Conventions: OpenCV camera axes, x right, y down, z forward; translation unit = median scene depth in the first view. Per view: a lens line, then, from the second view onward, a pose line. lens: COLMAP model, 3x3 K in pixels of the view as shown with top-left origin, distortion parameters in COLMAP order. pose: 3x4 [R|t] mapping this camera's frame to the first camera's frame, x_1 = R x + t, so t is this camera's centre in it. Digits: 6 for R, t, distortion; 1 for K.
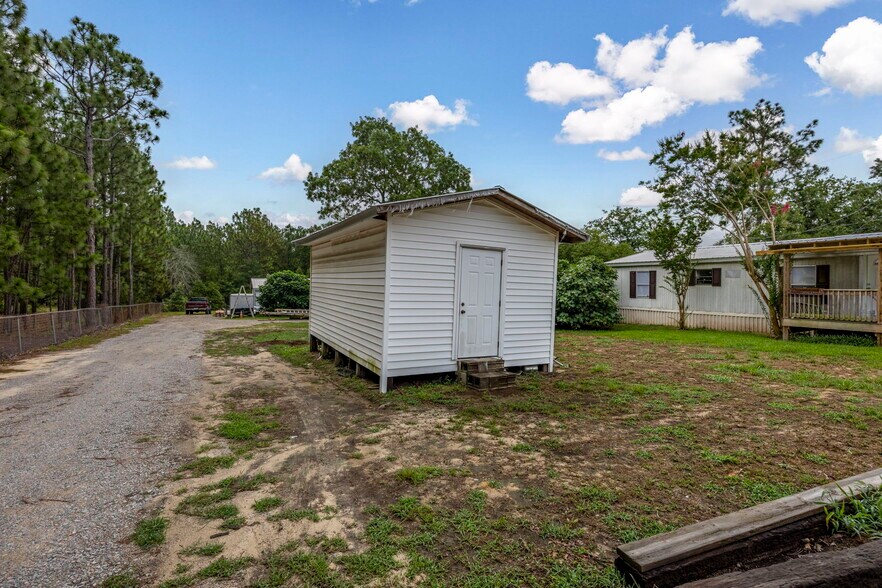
lens RADIAL K [[413.1, 0, 441.2], [0, 413.1, 288.1], [0, 0, 1]] dist [-0.005946, -0.000605]
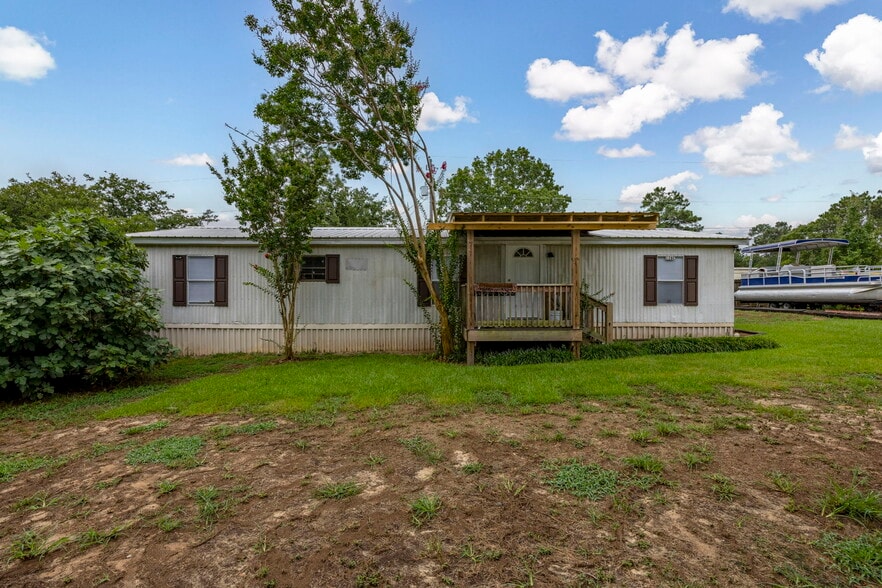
lens RADIAL K [[413.1, 0, 441.1], [0, 413.1, 294.9], [0, 0, 1]] dist [-0.005946, -0.000605]
pose [[0.451568, -0.004880, 0.892223, 0.164609], [0.007627, 0.999970, 0.001609, 0.012301], [-0.892204, 0.006078, 0.451592, 0.518945]]
